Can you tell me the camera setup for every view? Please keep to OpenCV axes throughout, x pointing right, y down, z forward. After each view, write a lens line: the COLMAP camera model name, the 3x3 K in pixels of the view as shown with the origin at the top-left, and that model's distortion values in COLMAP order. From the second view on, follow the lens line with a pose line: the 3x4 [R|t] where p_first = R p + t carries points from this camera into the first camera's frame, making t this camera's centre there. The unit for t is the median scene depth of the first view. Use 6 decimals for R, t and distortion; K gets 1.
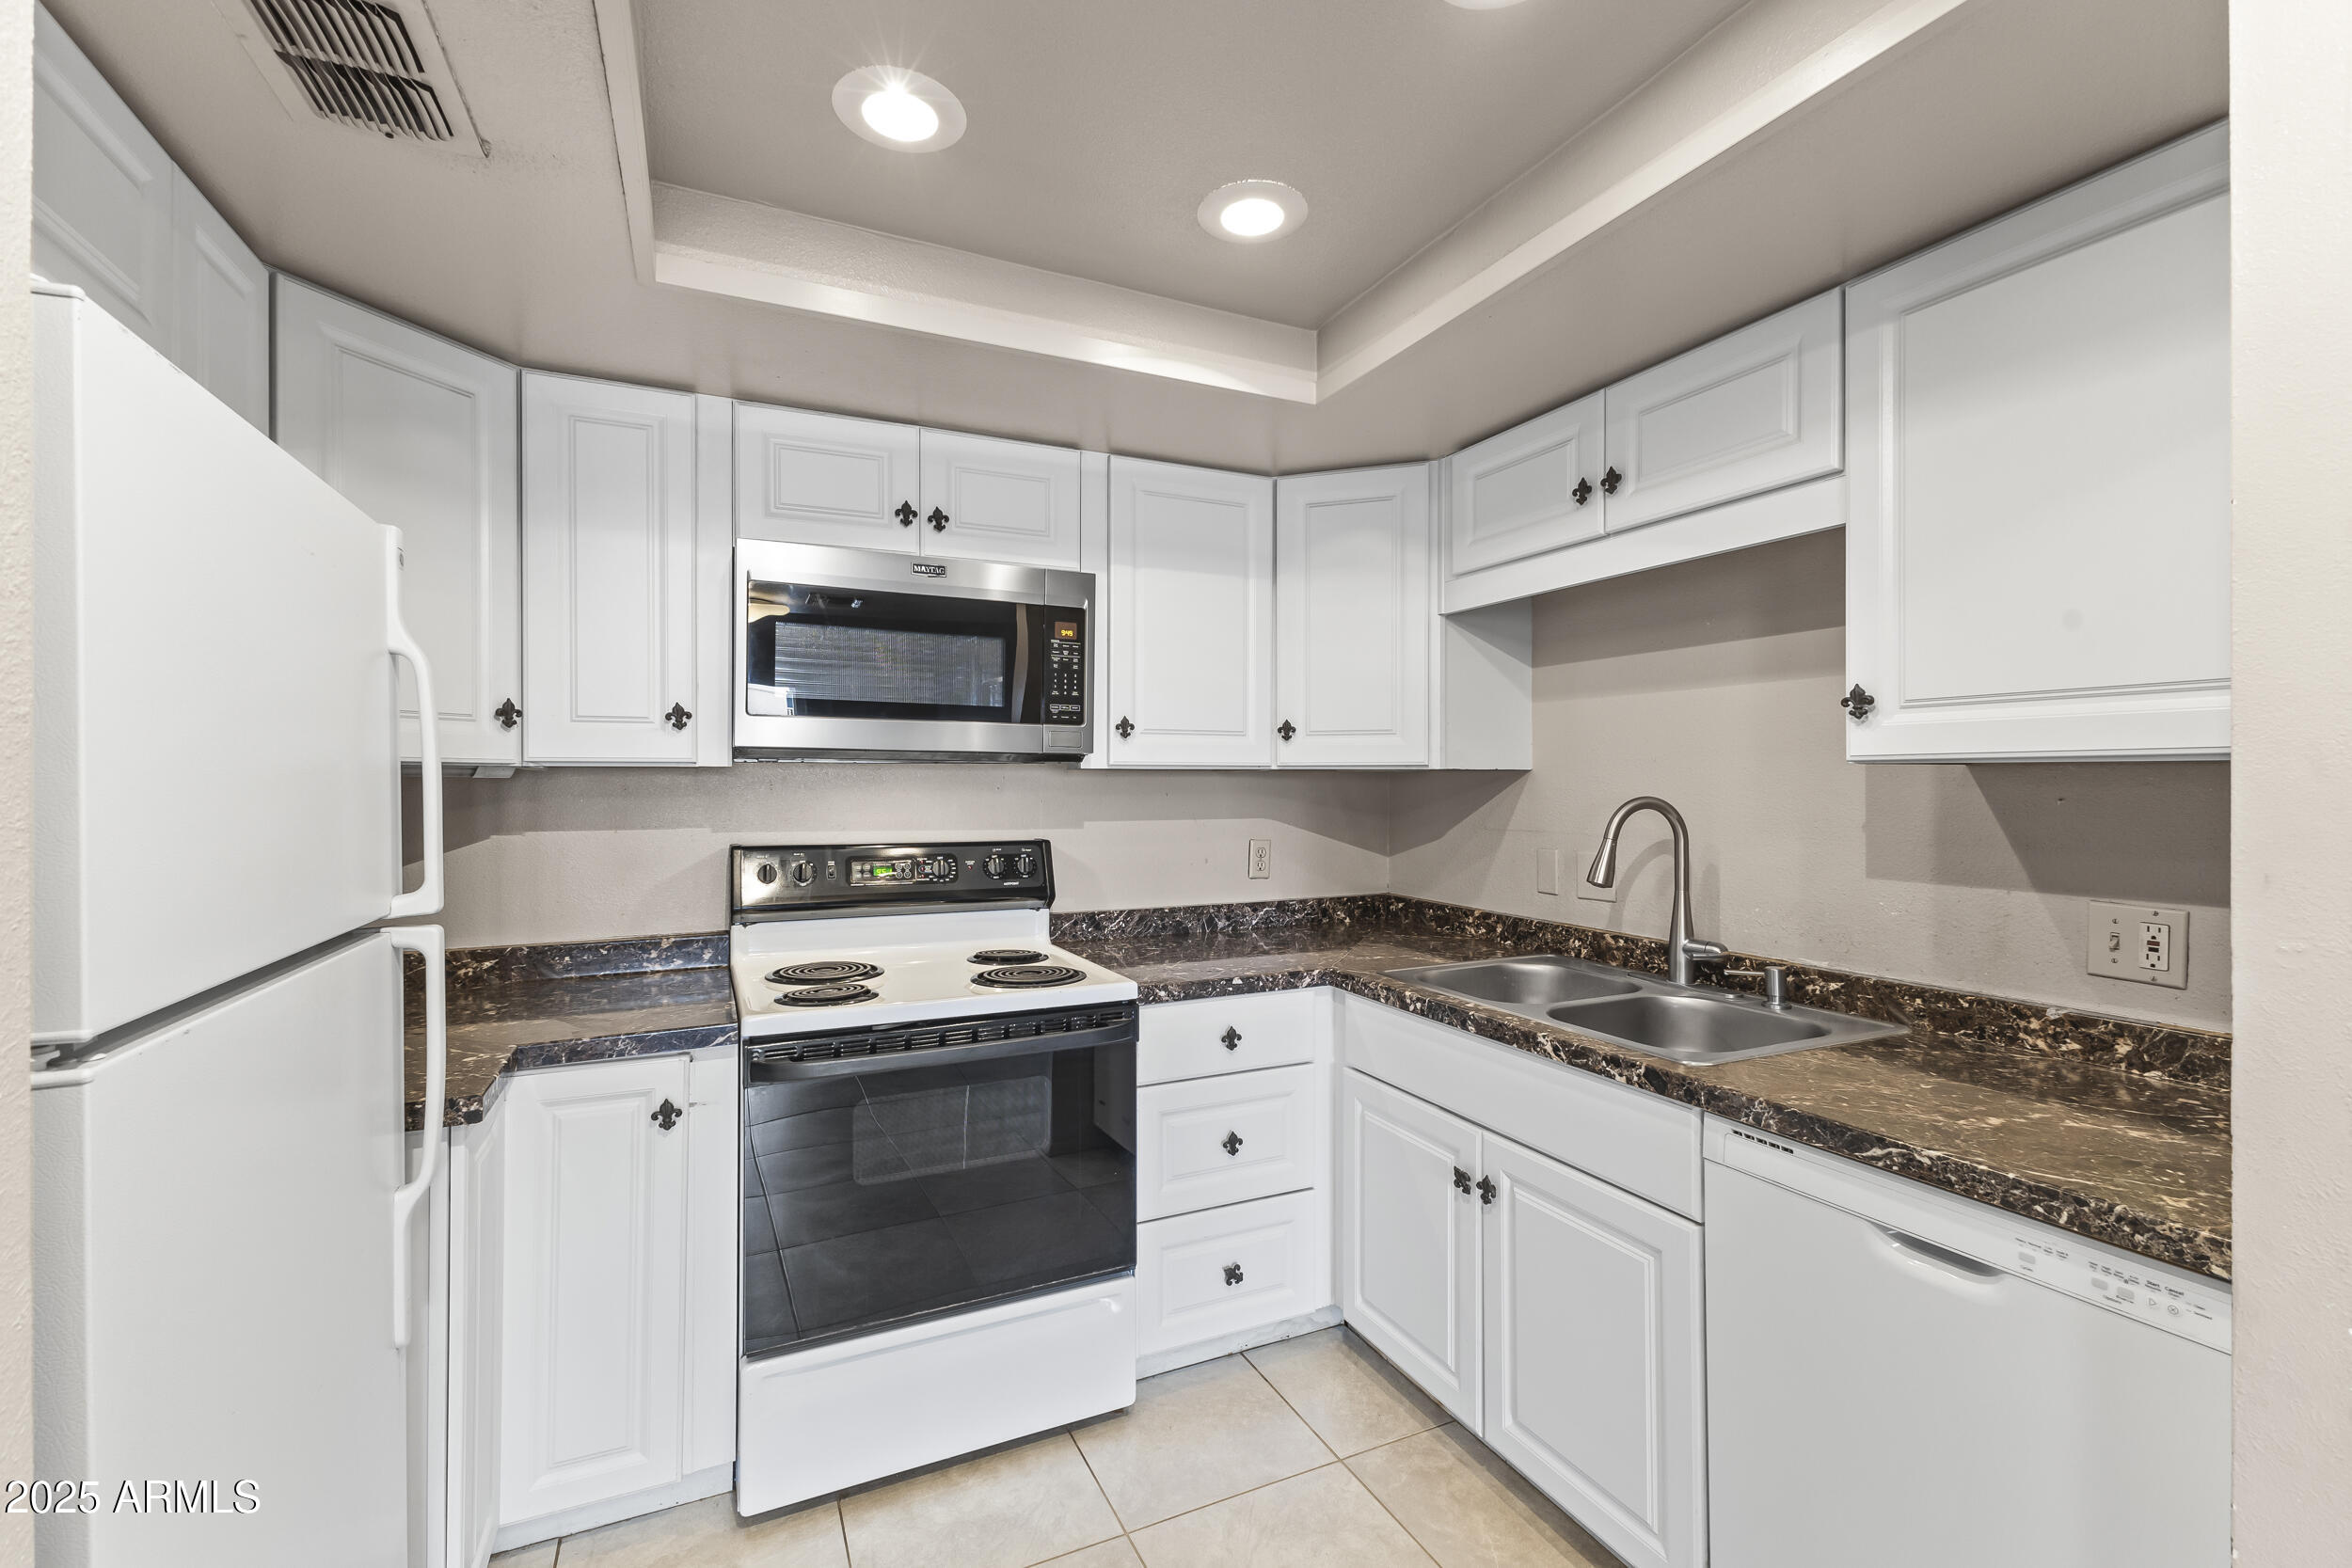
lens RADIAL K [[1016.5, 0, 1175.0], [0, 1016.5, 780.4], [0, 0, 1]] dist [0.015419, -0.003676]
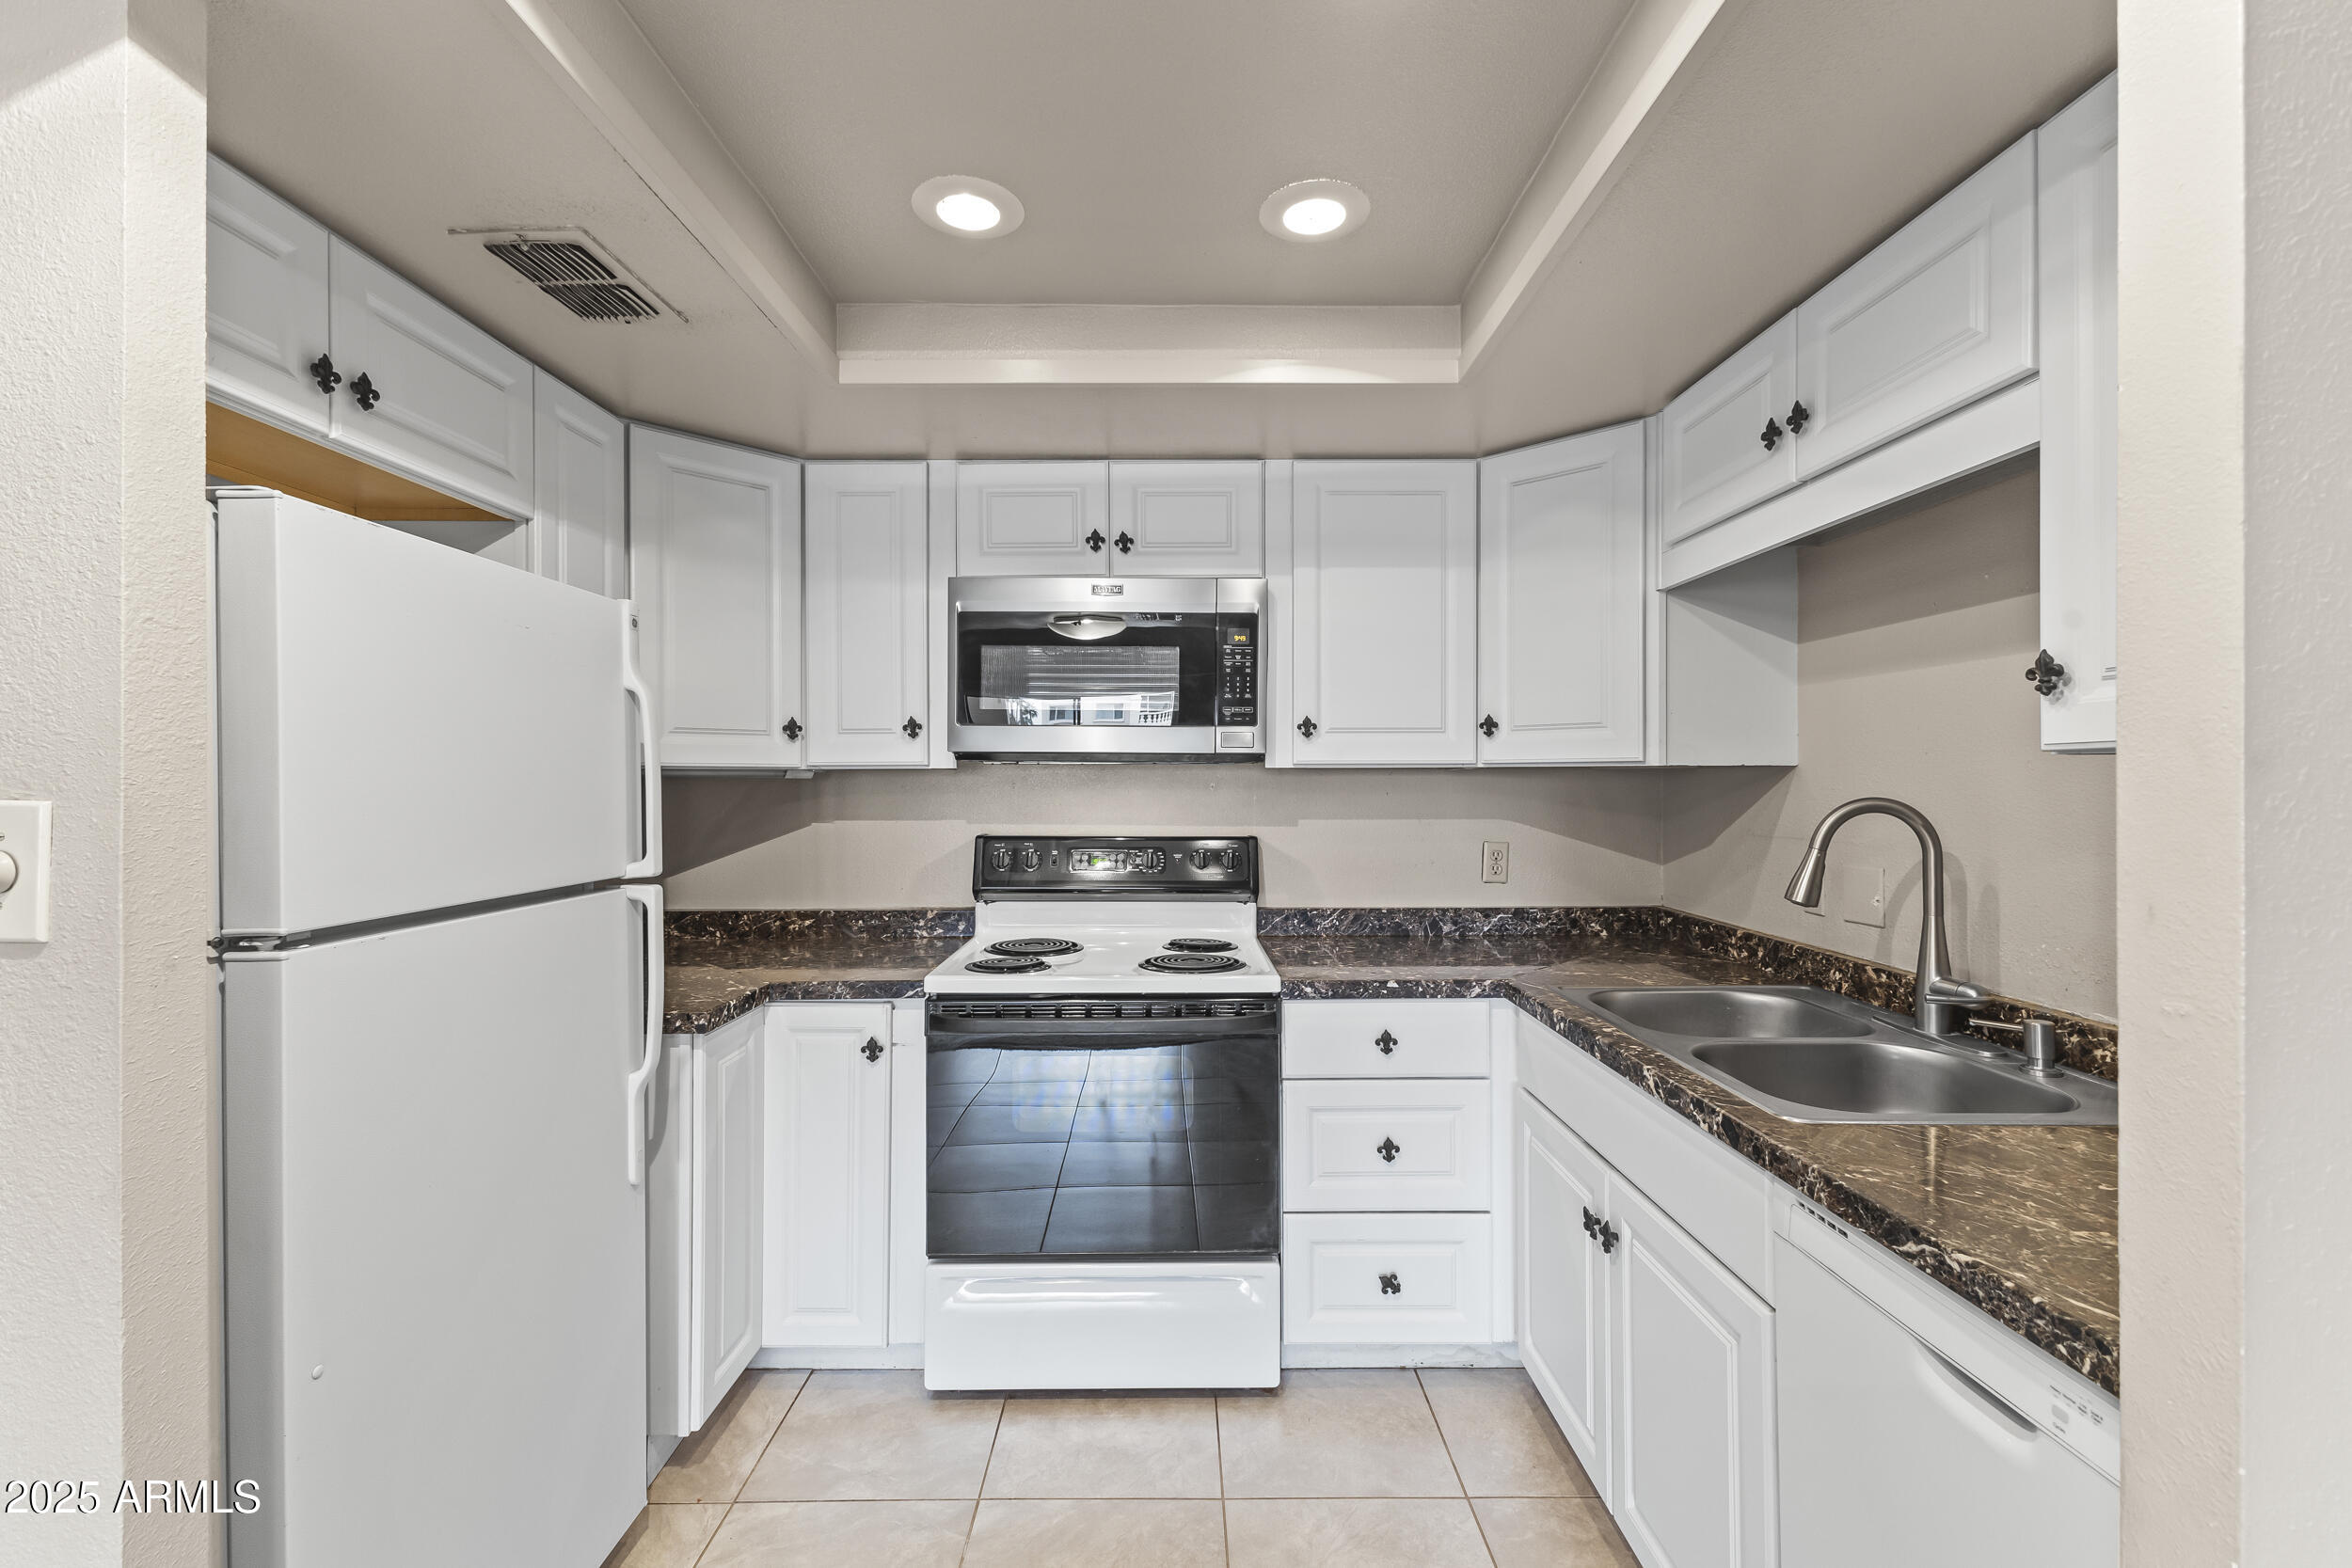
lens RADIAL K [[1016.5, 0, 1173.5], [0, 1016.5, 781.0], [0, 0, 1]] dist [0.015419, -0.003676]
pose [[0.907185, -0.001763, -0.420729, 0.317877], [0.002050, 0.999998, 0.000229, 0.001451], [0.420728, -0.001071, 0.907186, 0.027952]]
